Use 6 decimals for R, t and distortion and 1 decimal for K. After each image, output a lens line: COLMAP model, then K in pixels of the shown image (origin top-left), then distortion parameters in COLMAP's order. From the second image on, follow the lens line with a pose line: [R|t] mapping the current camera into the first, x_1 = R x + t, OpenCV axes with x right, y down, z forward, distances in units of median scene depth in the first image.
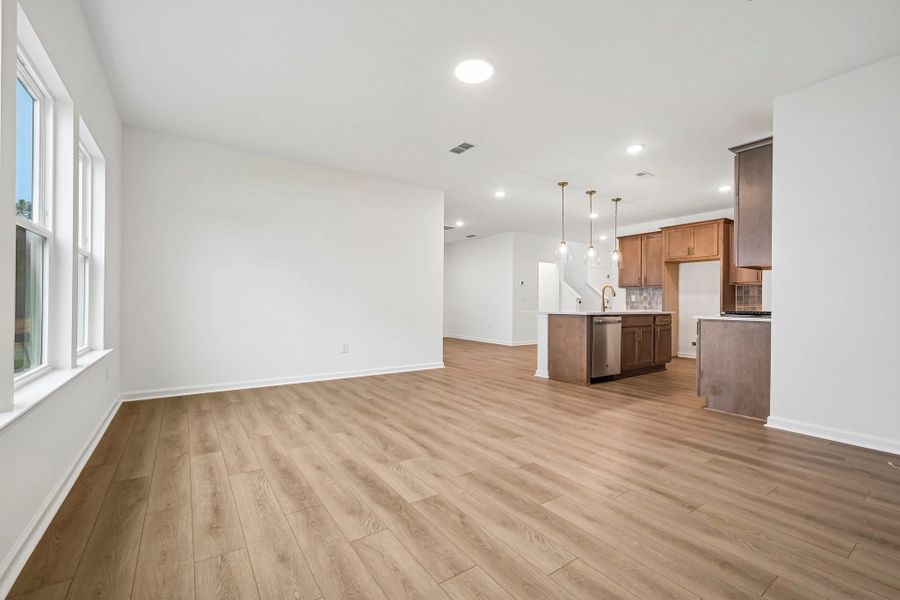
lens RADIAL K [[391.0, 0, 450.0], [0, 391.0, 300.0], [0, 0, 1]] dist [0.000303, 0.000029]
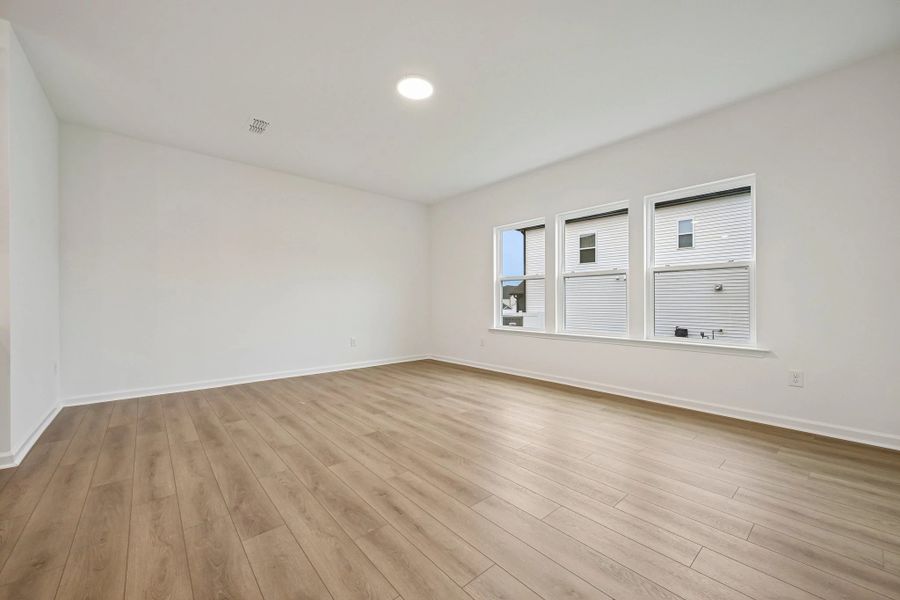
lens RADIAL K [[353.0, 0, 454.0], [0, 353.0, 302.9], [0, 0, 1]] dist [-0.000292, -0.000153]
pose [[-0.992959, -0.006253, -0.118296, 0.065955], [-0.005198, 0.999944, -0.009229, 0.015725], [0.118347, -0.008549, -0.992936, 1.926036]]
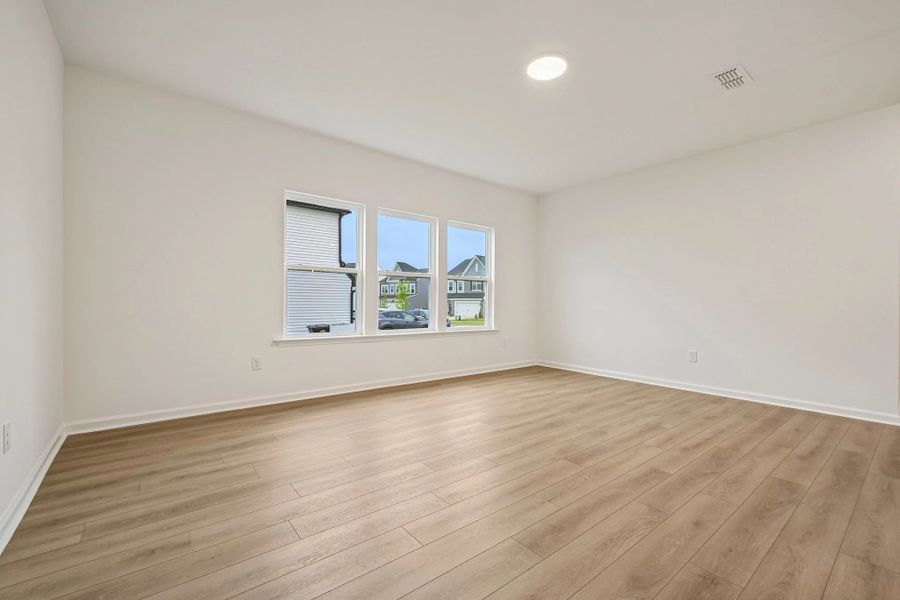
lens RADIAL K [[378.3, 0, 448.2], [0, 378.3, 312.6], [0, 0, 1]] dist [0.007648, 0.000519]
pose [[0.073309, 0.022146, -0.997063, 0.963074], [-0.003996, 0.999752, 0.021912, 0.006072], [0.997301, 0.002378, 0.073380, 0.661216]]
